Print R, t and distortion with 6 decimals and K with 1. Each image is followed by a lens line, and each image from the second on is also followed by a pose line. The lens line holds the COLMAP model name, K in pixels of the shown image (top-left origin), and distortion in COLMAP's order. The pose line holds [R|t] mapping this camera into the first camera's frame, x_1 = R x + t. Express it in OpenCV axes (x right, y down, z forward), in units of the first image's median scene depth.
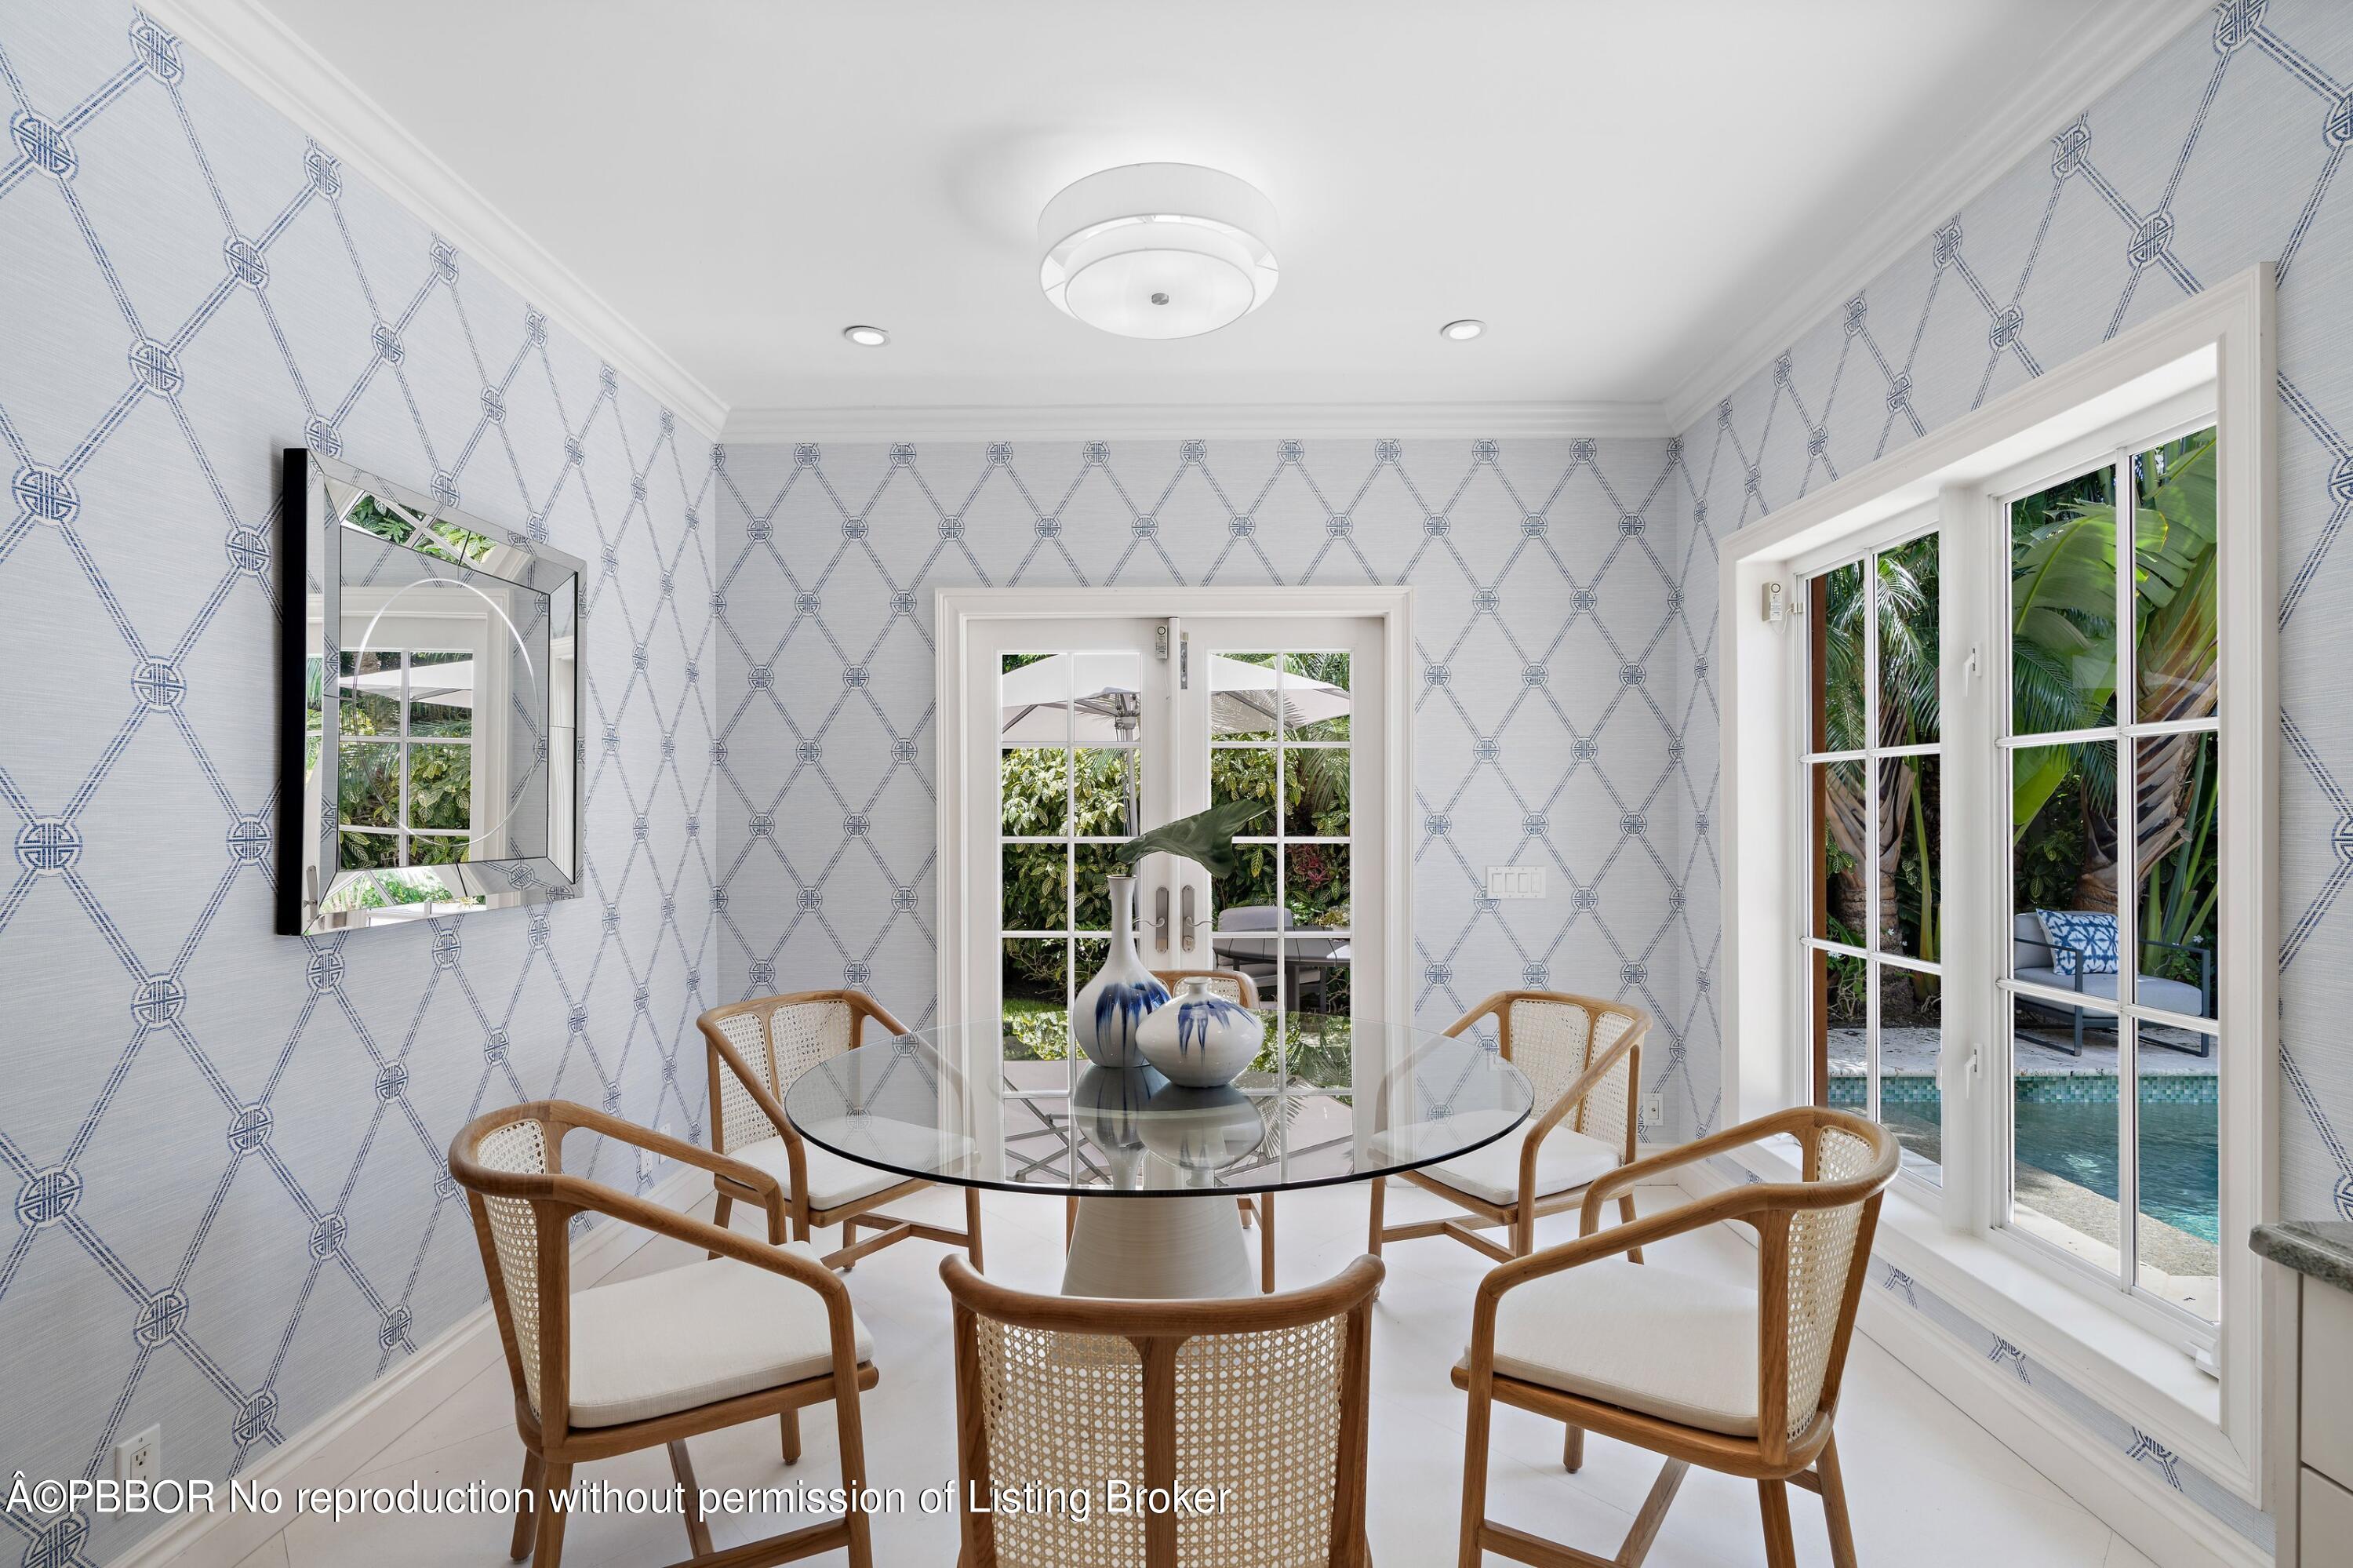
lens RADIAL K [[1098.3, 0, 1174.7], [0, 1098.3, 794.5], [0, 0, 1]] dist [-0.016885, -0.000062]
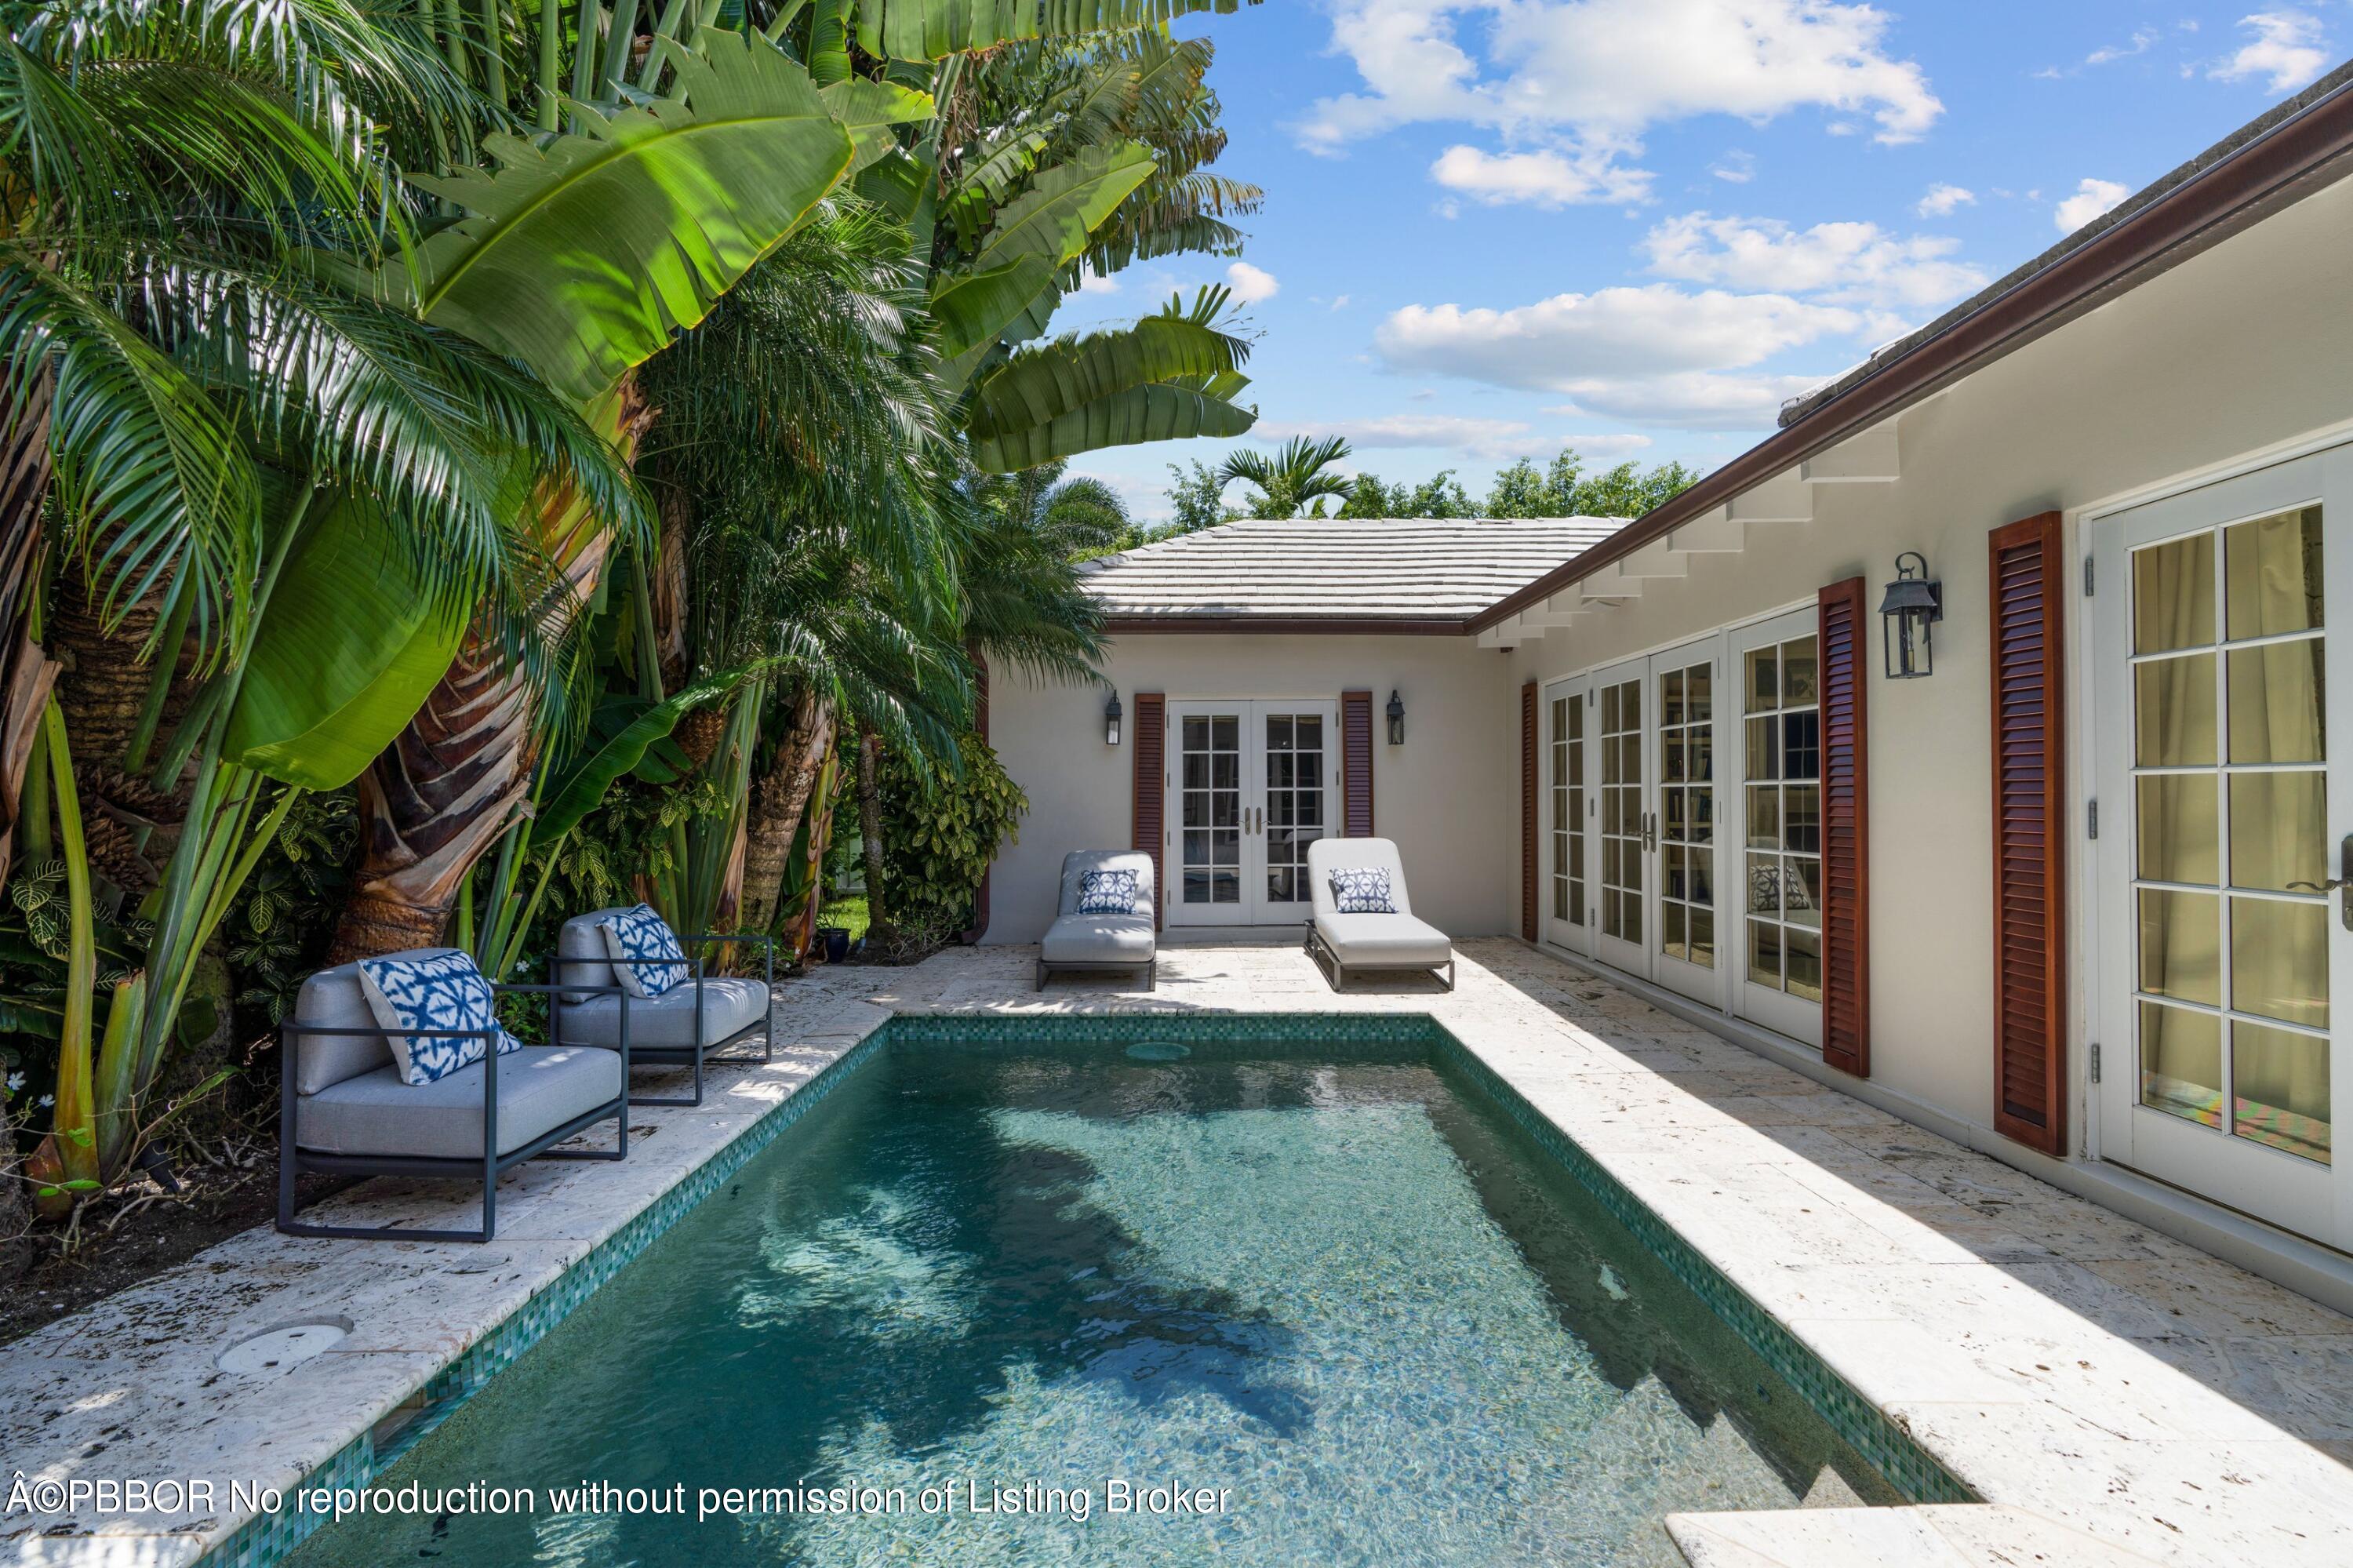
lens RADIAL K [[1033.6, 0, 1176.5], [0, 1033.6, 784.0], [0, 0, 1]] dist [0.000080, 0.000018]
pose [[-0.015786, 0.016740, 0.999735, 0.307249], [-0.007668, 0.999828, -0.016863, 0.029507], [-0.999846, -0.007932, -0.015655, 0.616335]]
